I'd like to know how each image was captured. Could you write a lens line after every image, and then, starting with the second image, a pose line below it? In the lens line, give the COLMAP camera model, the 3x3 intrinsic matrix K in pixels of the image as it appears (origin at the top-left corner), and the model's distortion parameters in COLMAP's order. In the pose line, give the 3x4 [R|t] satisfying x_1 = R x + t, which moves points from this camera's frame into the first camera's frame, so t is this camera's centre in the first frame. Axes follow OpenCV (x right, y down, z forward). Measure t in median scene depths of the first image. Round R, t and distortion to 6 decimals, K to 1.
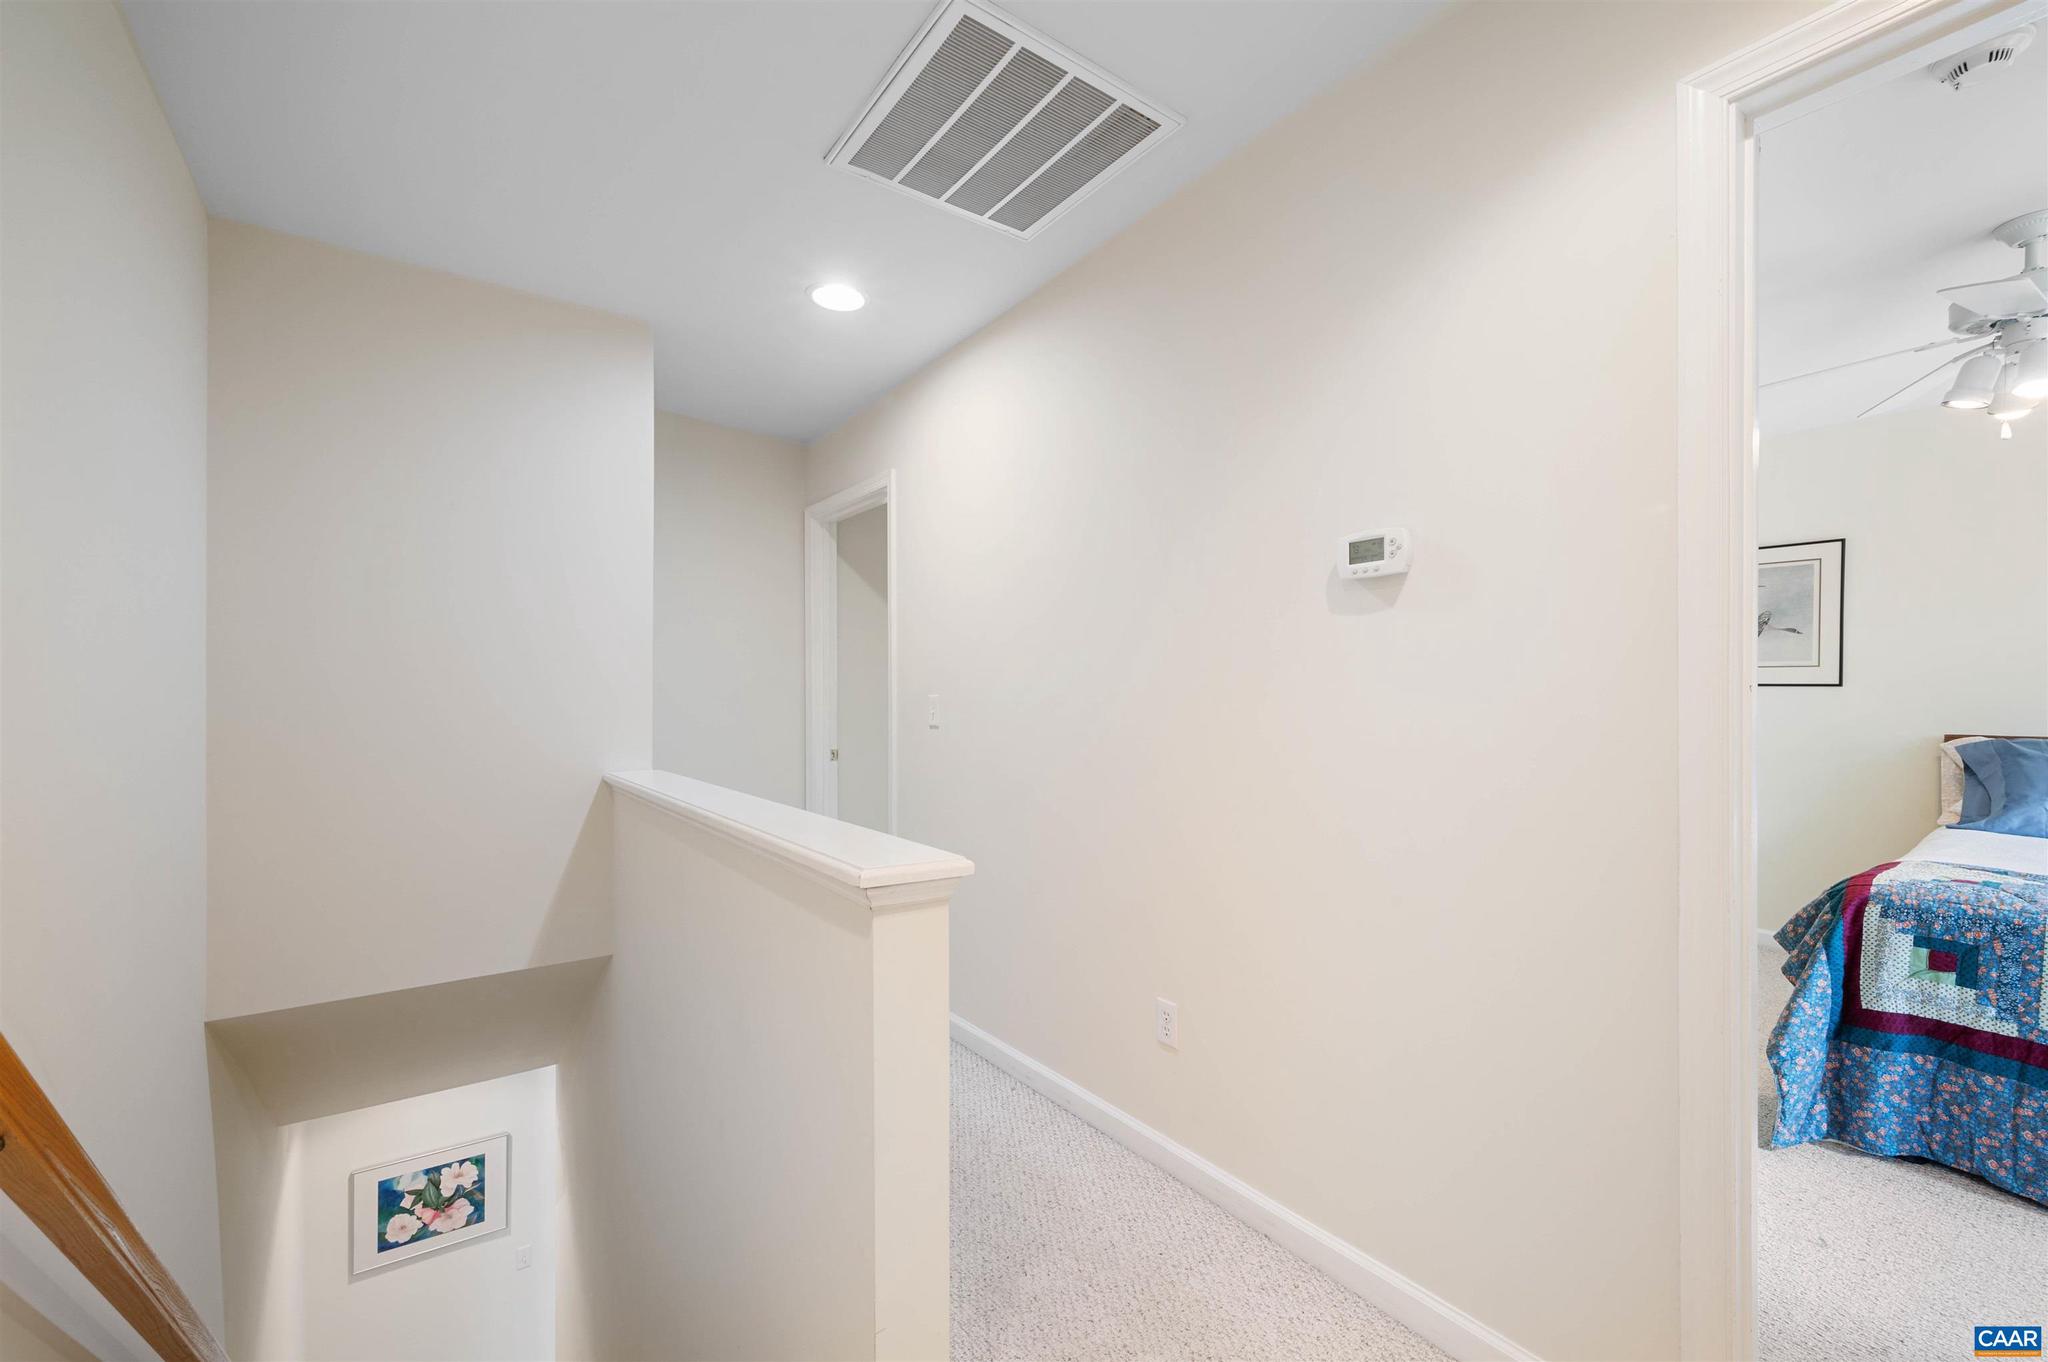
lens RADIAL K [[840.2, 0, 1024.0], [0, 840.2, 681.0], [0, 0, 1]] dist [0.013964, -0.000289]
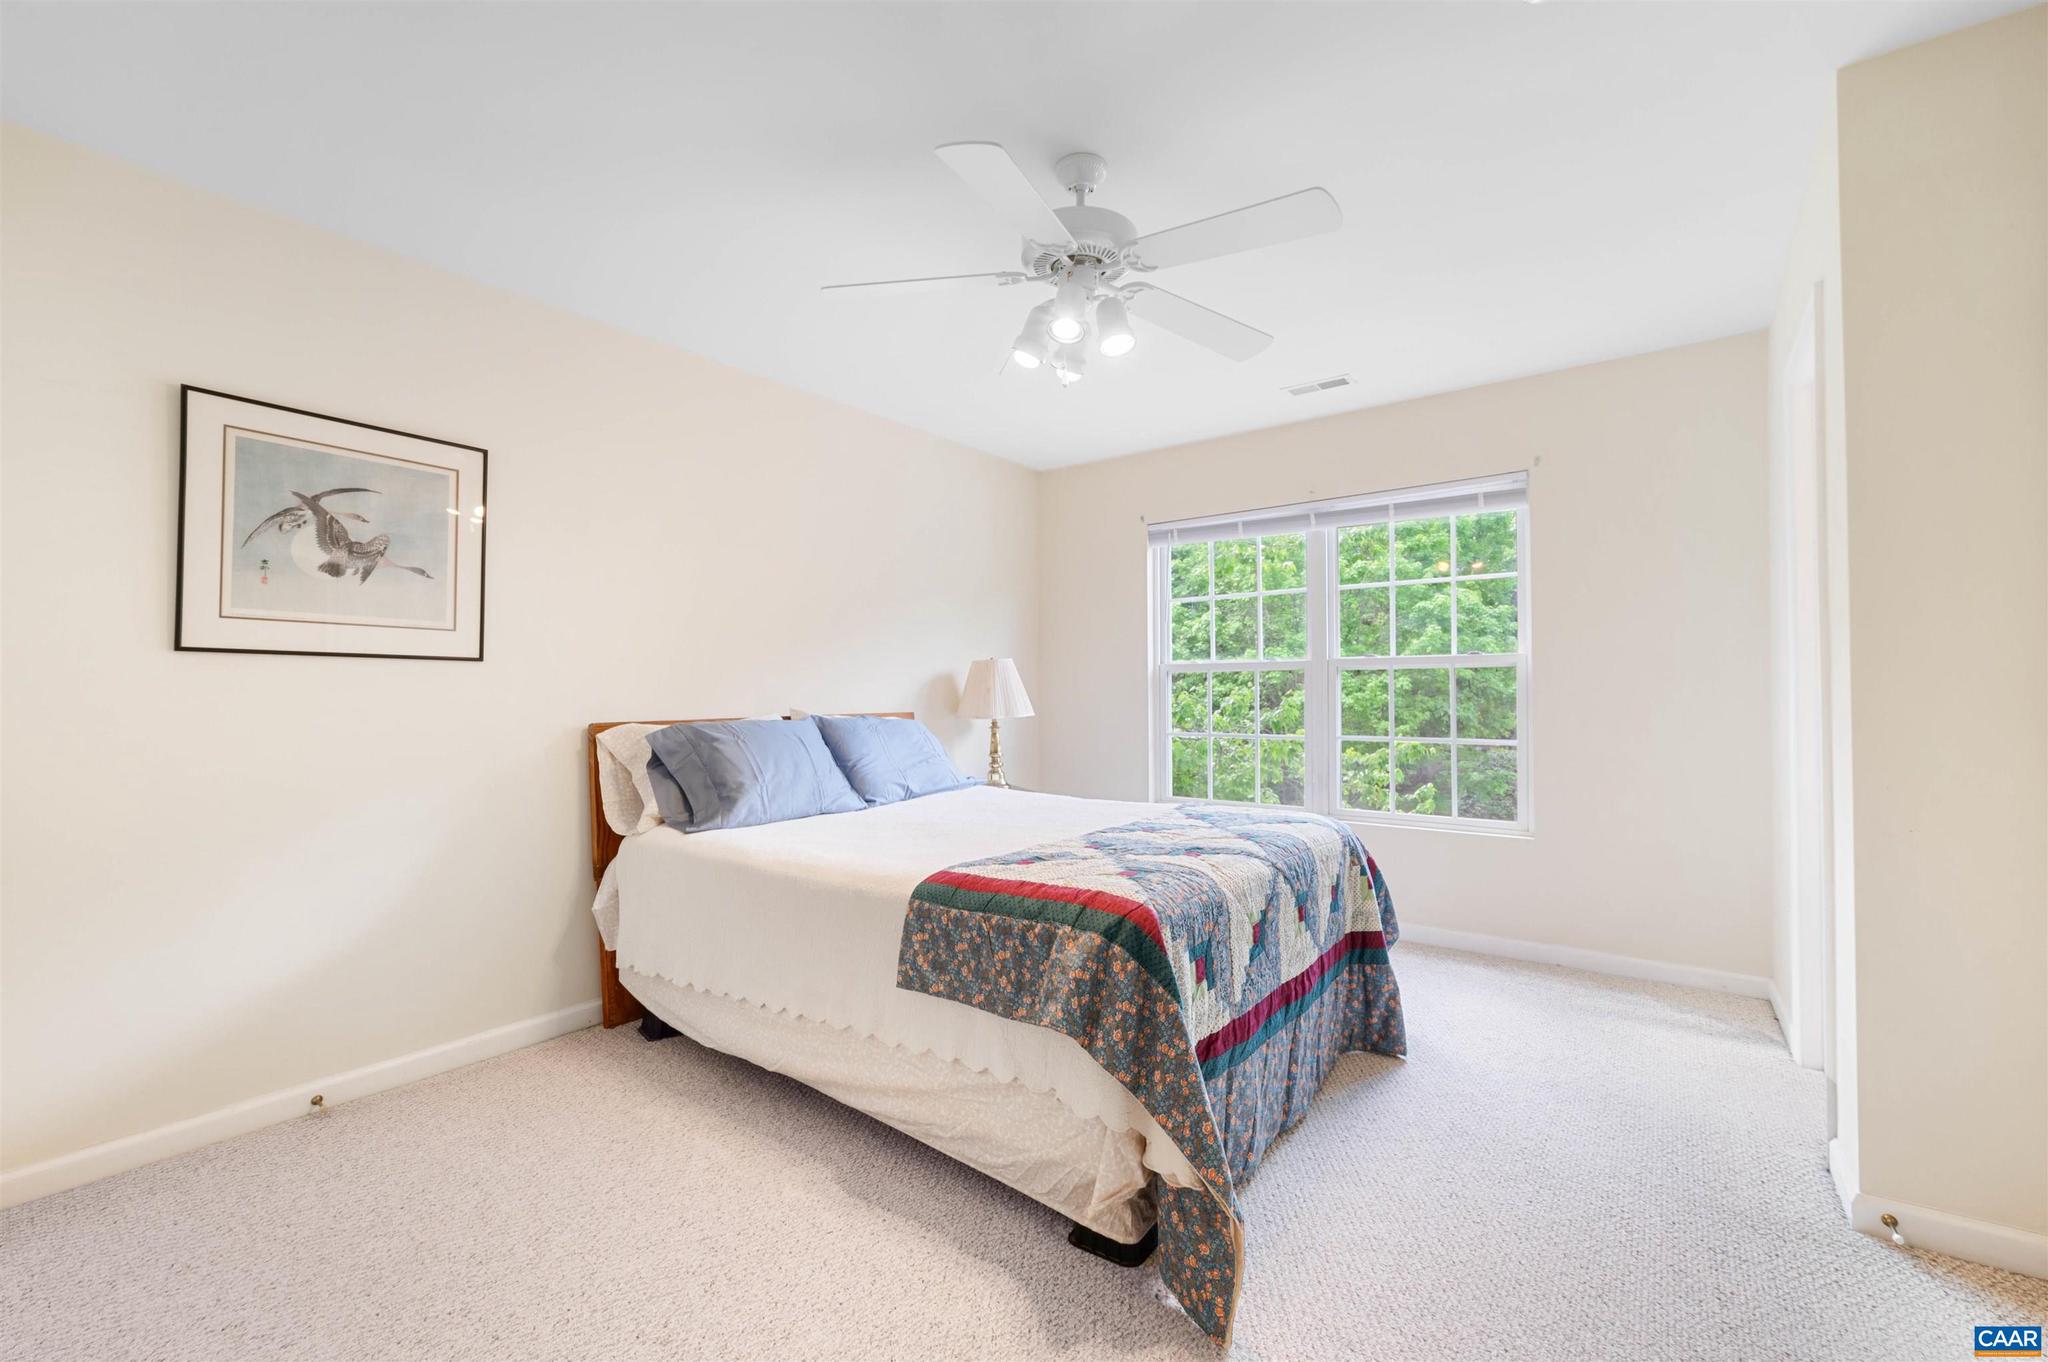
lens RADIAL K [[840.2, 0, 1024.0], [0, 840.2, 681.0], [0, 0, 1]] dist [0.013964, -0.000289]
pose [[-0.331508, -0.005556, 0.943436, 0.186950], [-0.024807, 0.999688, -0.002830, 0.015931], [-0.943126, -0.024341, -0.331542, 0.950029]]
